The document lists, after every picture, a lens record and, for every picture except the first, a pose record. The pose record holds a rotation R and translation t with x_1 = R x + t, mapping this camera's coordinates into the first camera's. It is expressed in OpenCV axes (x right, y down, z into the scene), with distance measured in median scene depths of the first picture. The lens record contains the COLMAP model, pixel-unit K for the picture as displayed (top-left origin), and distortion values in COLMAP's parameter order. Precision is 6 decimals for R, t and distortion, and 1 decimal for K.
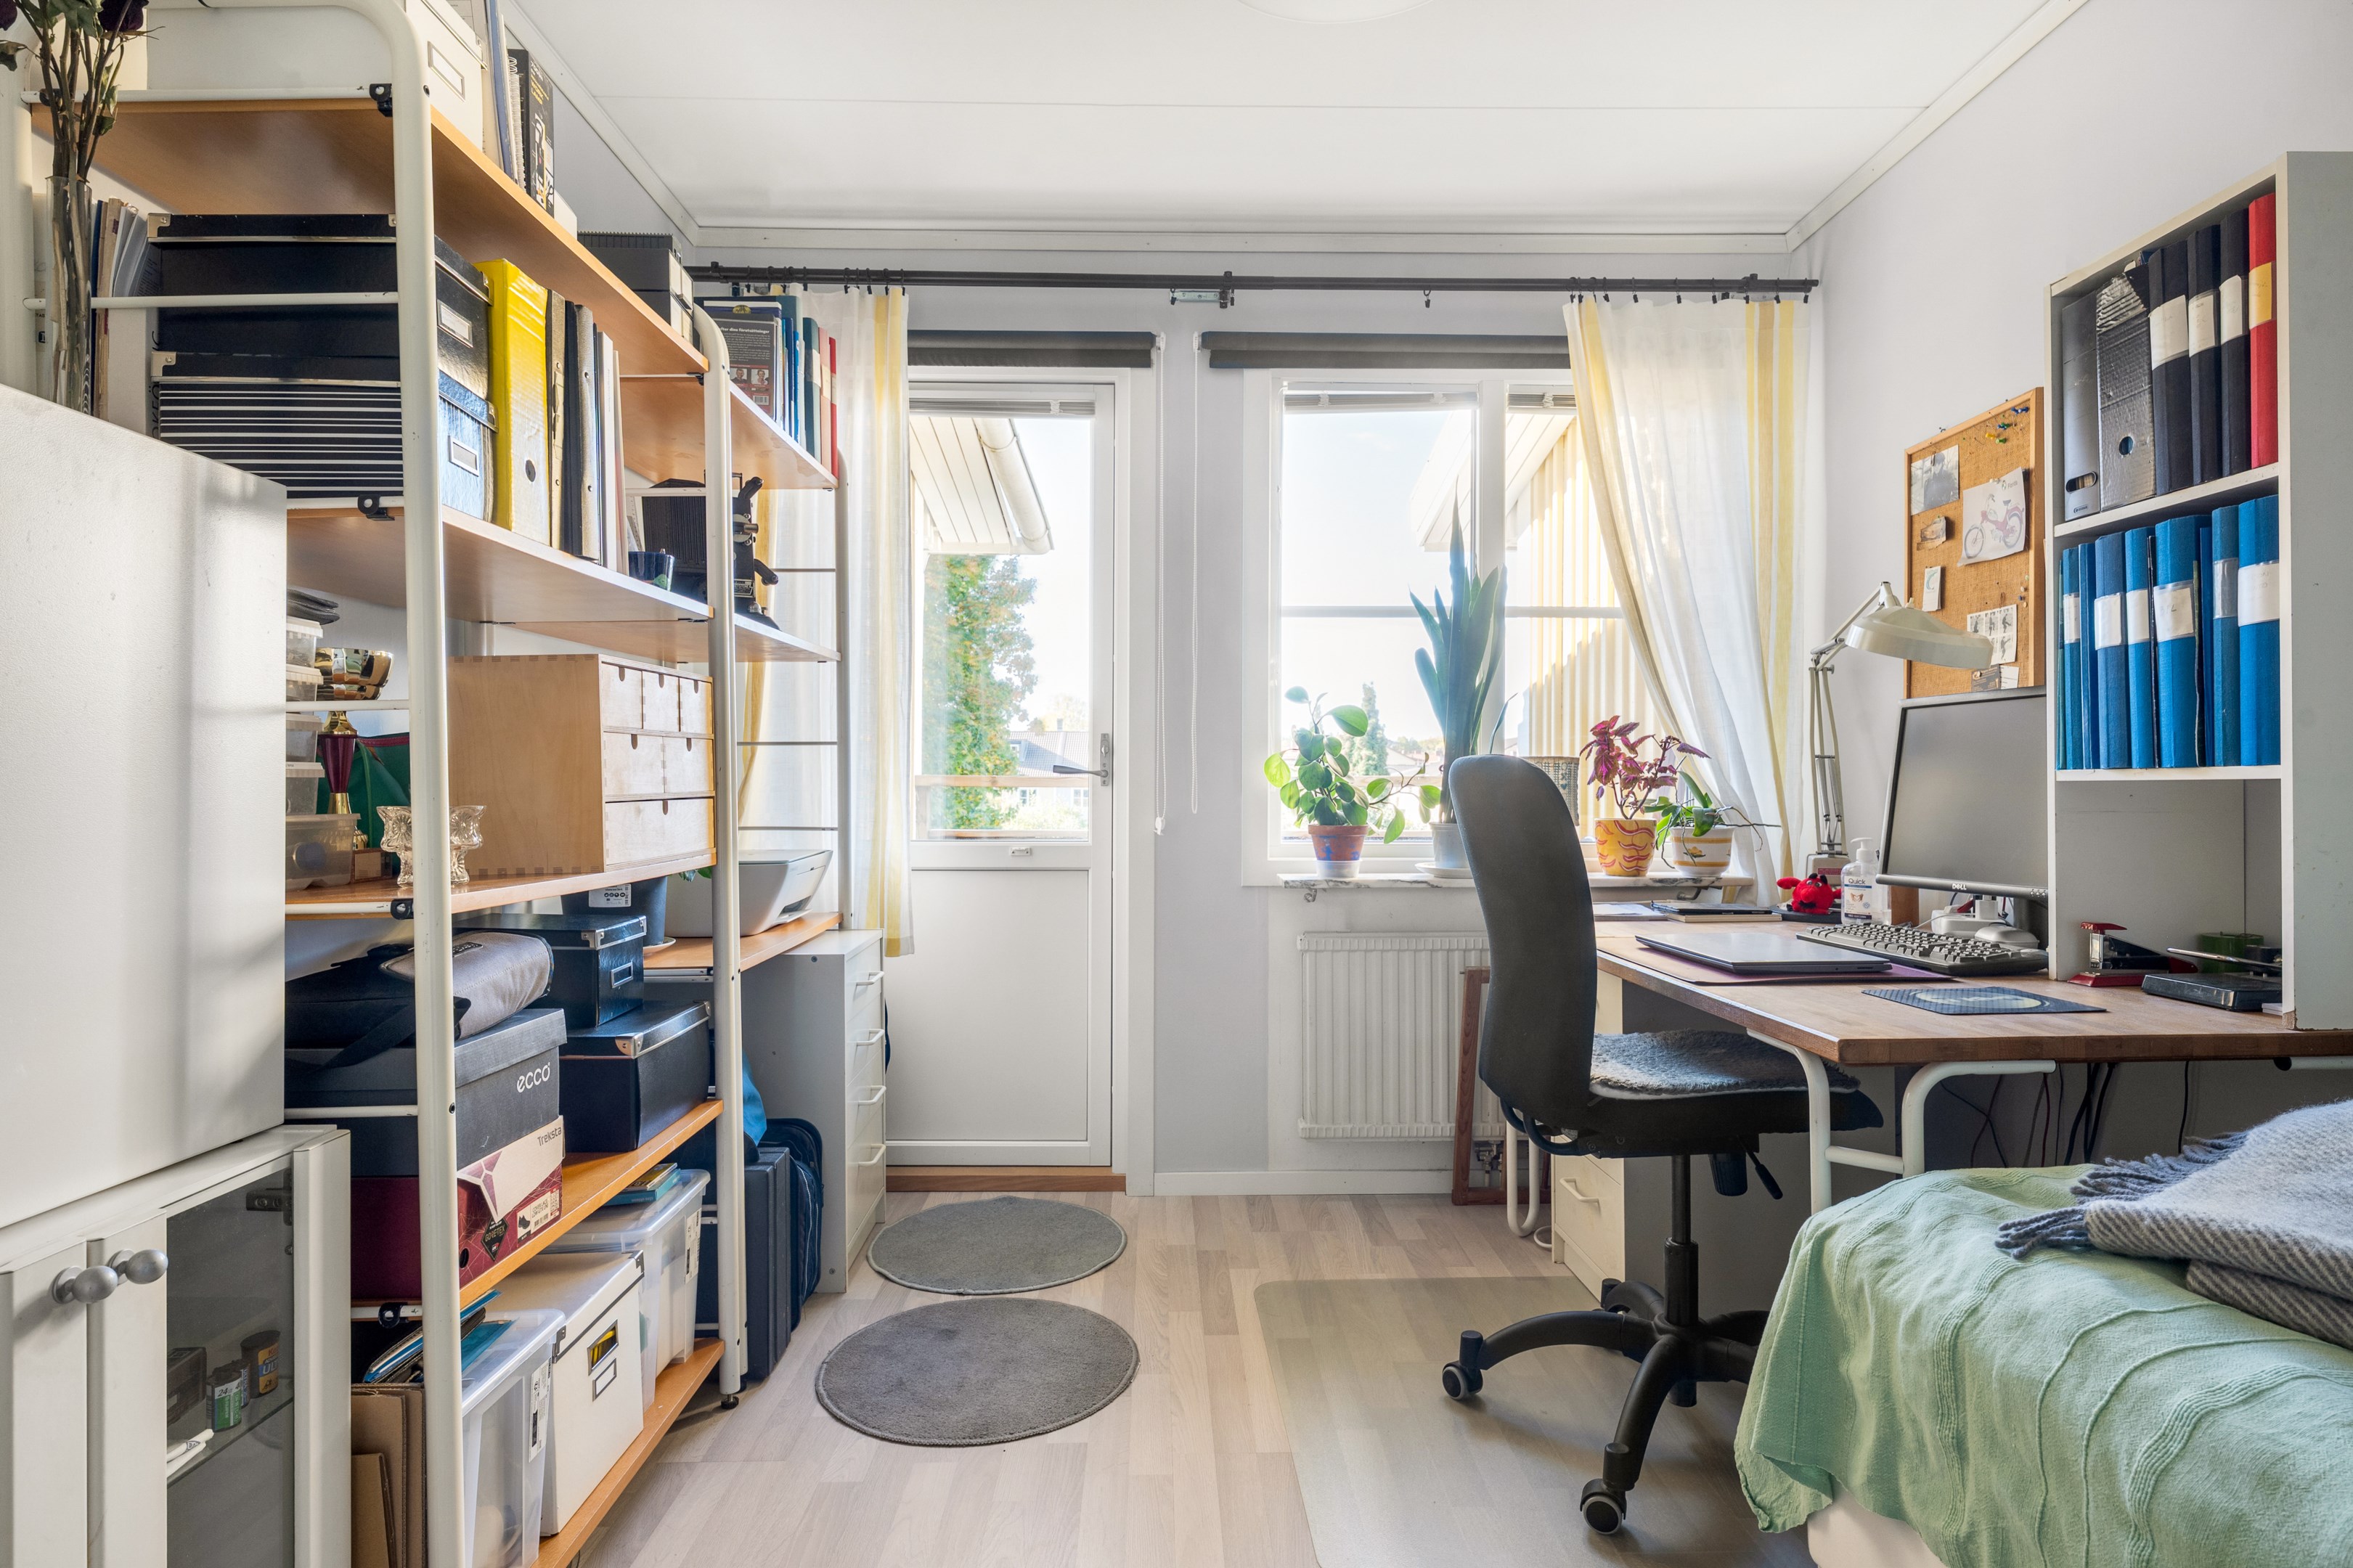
lens RADIAL K [[1273.1, 0, 1177.5], [0, 1273.1, 776.8], [0, 0, 1]] dist [-0.001771, 0.000149]
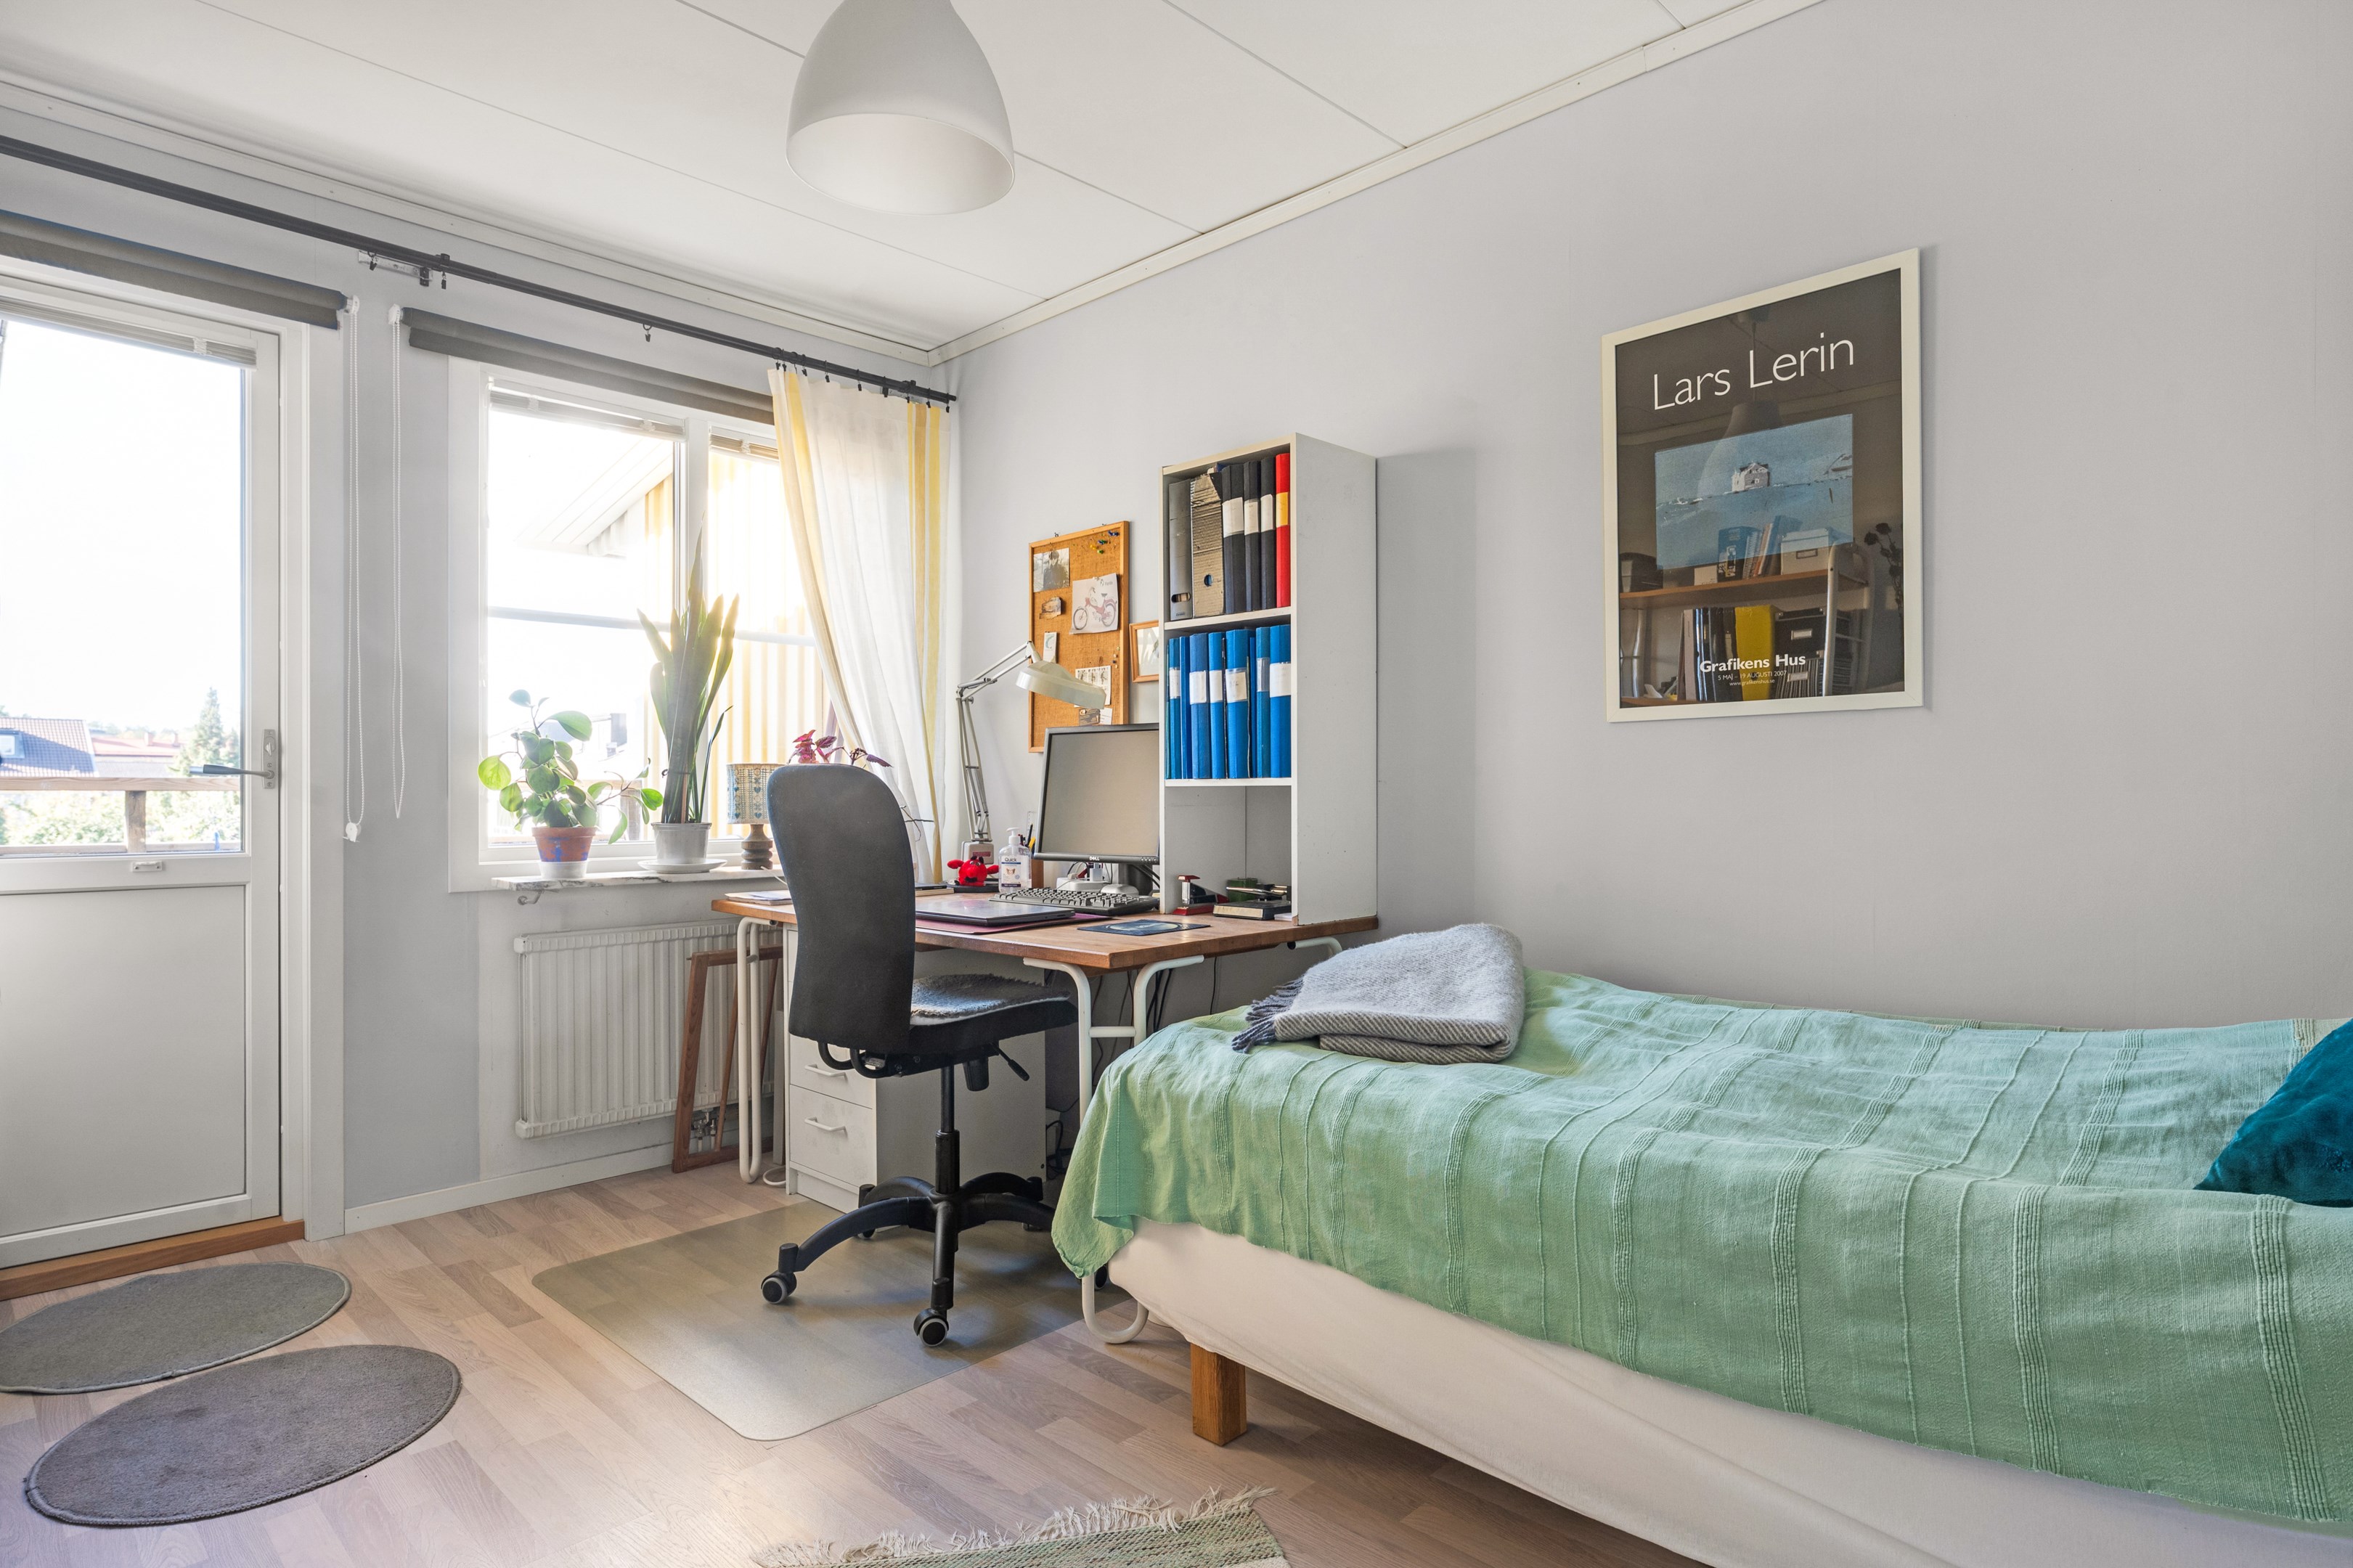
lens RADIAL K [[1258.6, 0, 1176.5], [0, 1258.6, 784.0], [0, 0, 1]] dist [-0.001052, 0.000065]
pose [[0.715135, 0.003989, 0.698975, -0.338434], [-0.005894, 0.999983, 0.000324, -0.000021], [-0.698962, -0.004352, 0.715146, -0.102568]]
